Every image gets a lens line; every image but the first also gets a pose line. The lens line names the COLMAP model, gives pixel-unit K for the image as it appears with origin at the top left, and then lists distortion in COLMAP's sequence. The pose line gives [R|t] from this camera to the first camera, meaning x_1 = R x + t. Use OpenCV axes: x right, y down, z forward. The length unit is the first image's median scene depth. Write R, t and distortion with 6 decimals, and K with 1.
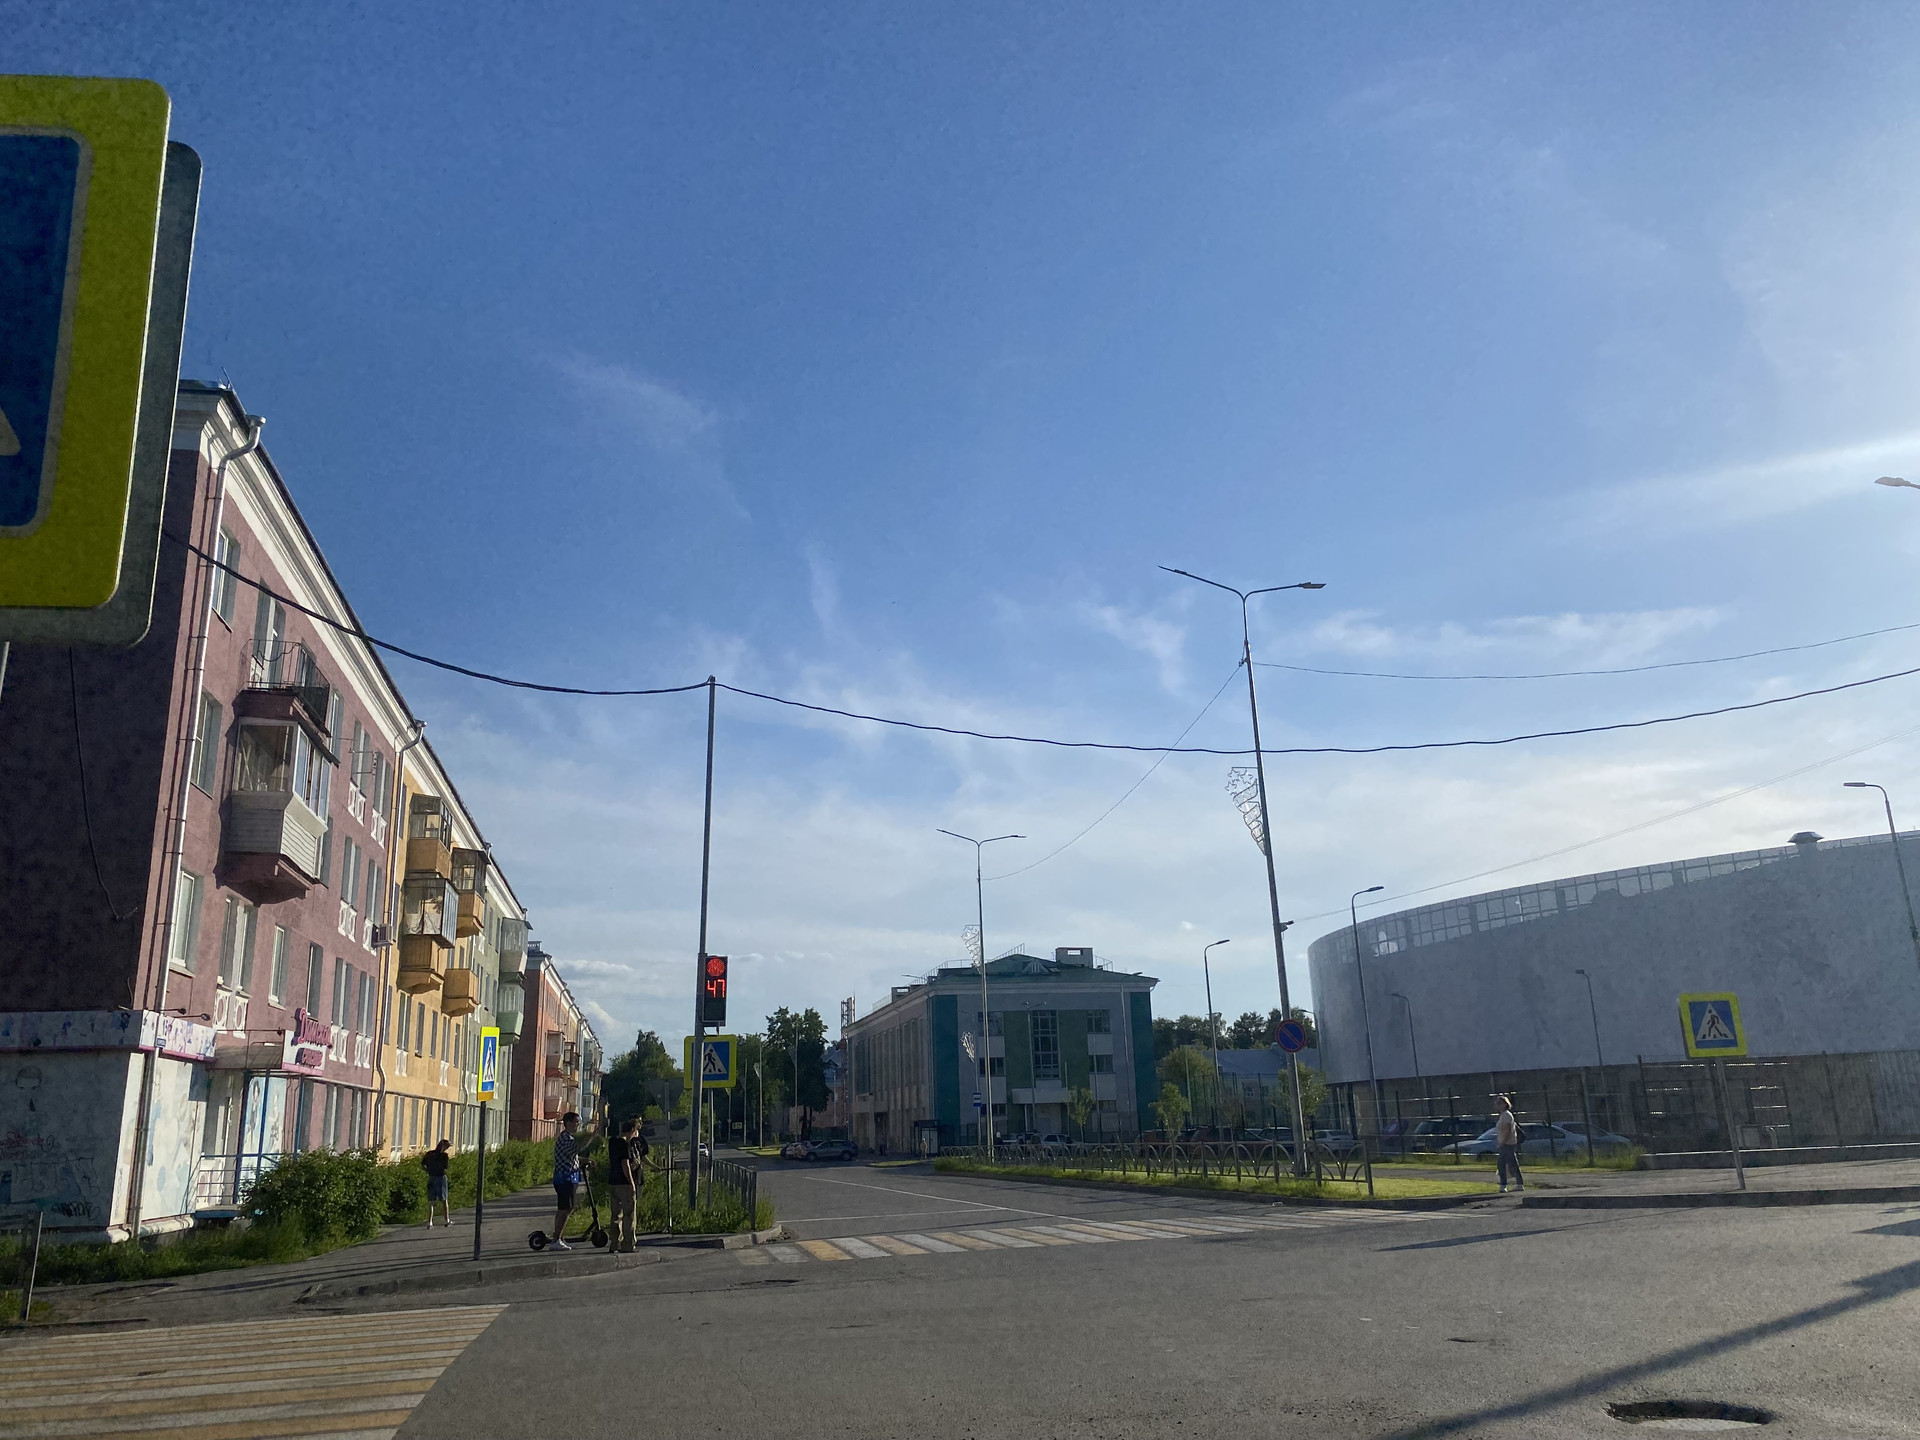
lens RADIAL K [[1440.7, 0, 960.0], [0, 1440.7, 720.0], [0, 0, 1]] dist [0.006711, 0.006565]
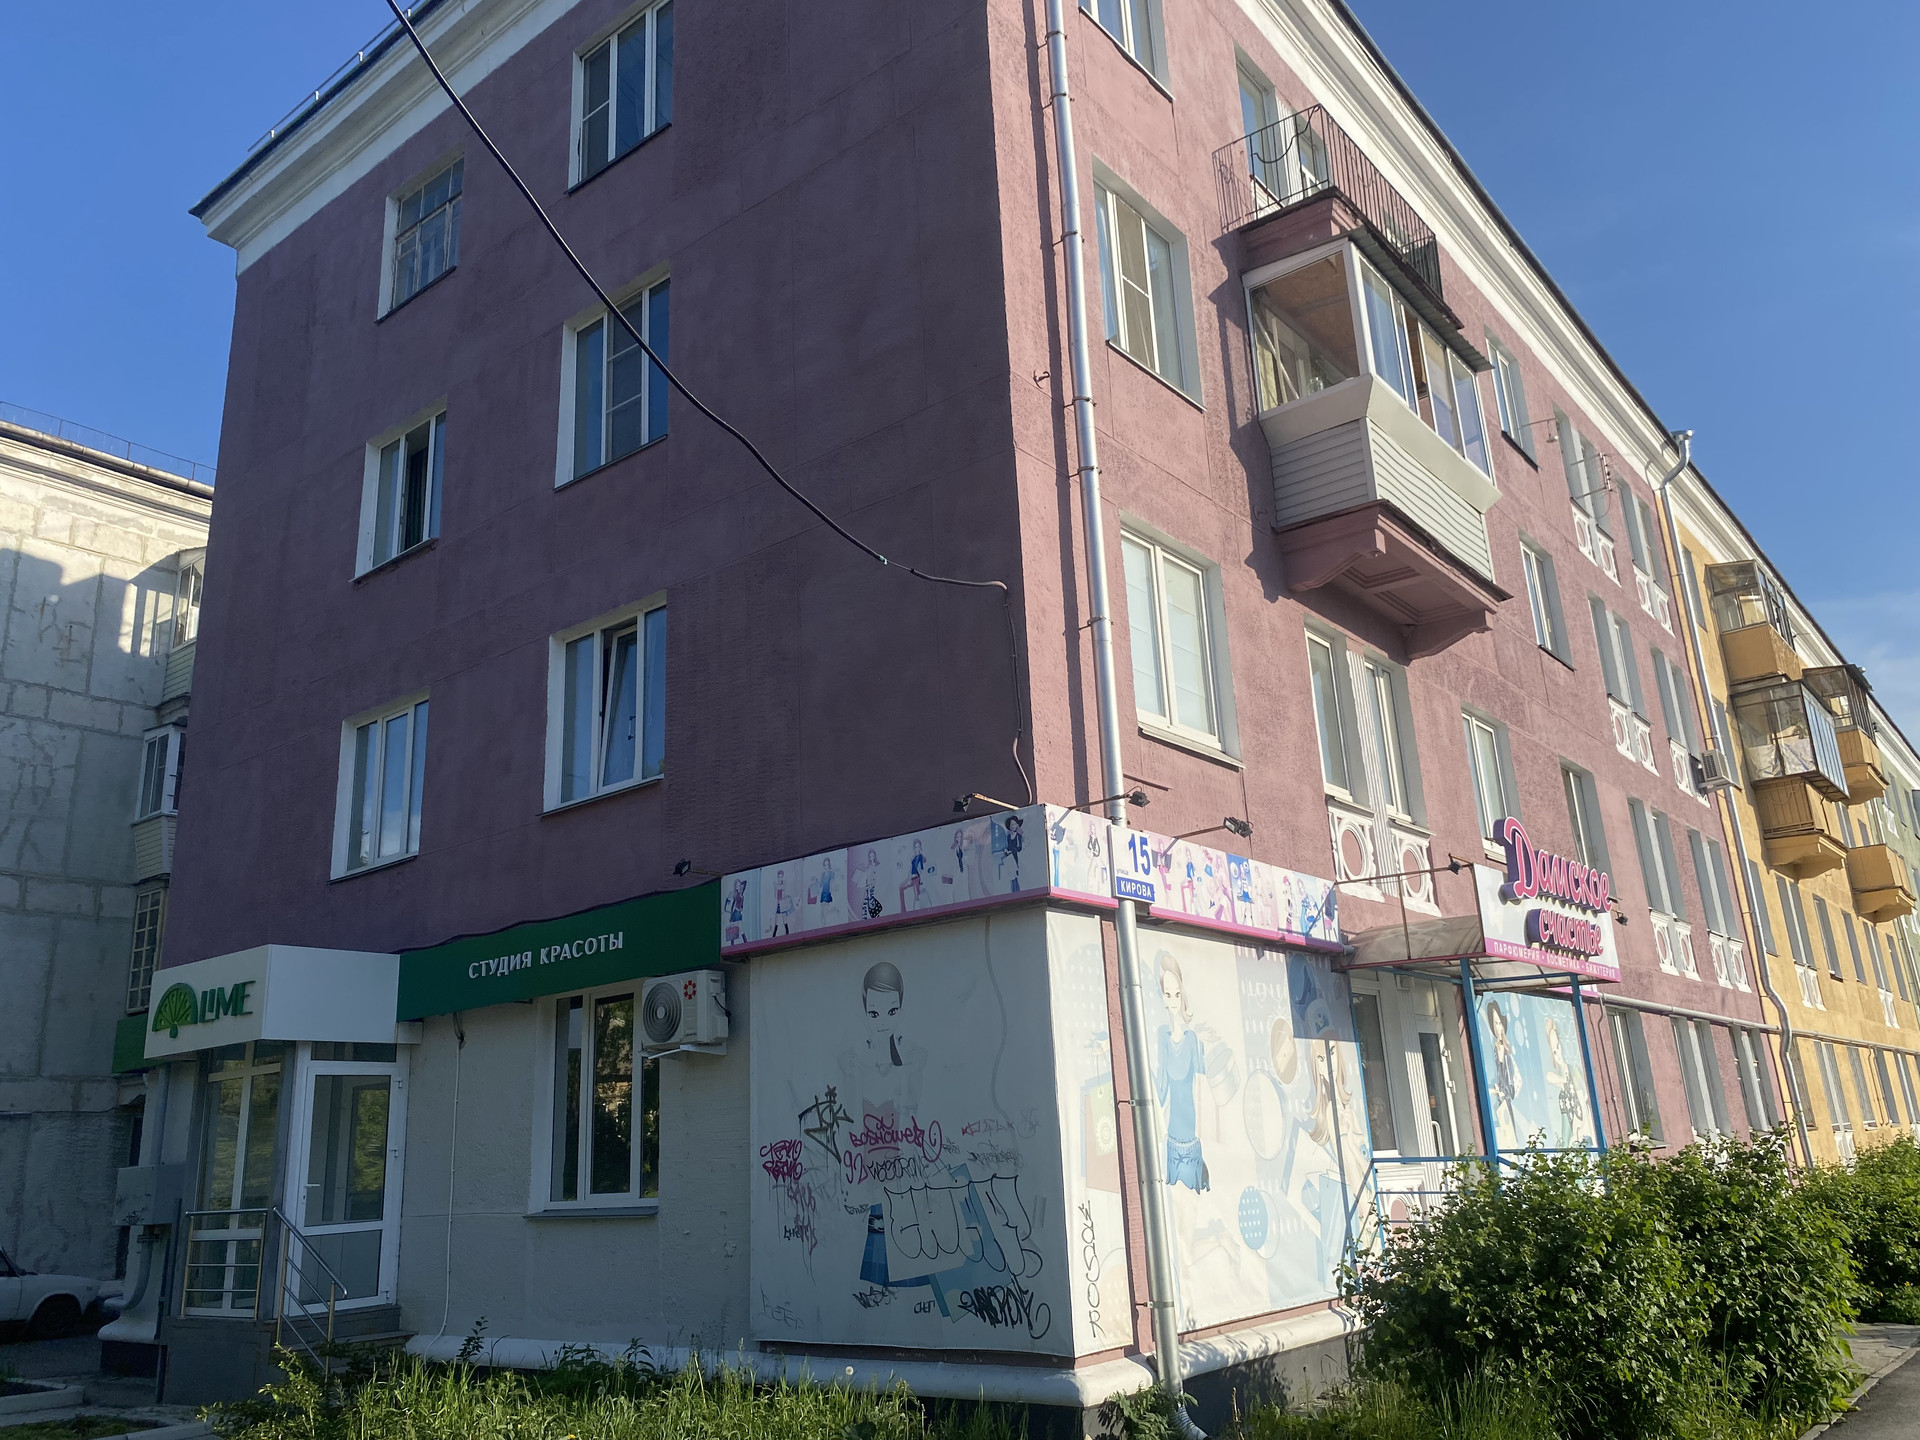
lens RADIAL K [[1455.5, 0, 960.0], [0, 1455.5, 720.0], [0, 0, 1]] dist [0.050941, -0.065865]
pose [[0.633717, -0.221732, -0.741106, -0.166875], [0.236548, 0.967694, -0.087253, 0.125305], [0.736510, -0.120013, 0.665695, 0.433147]]
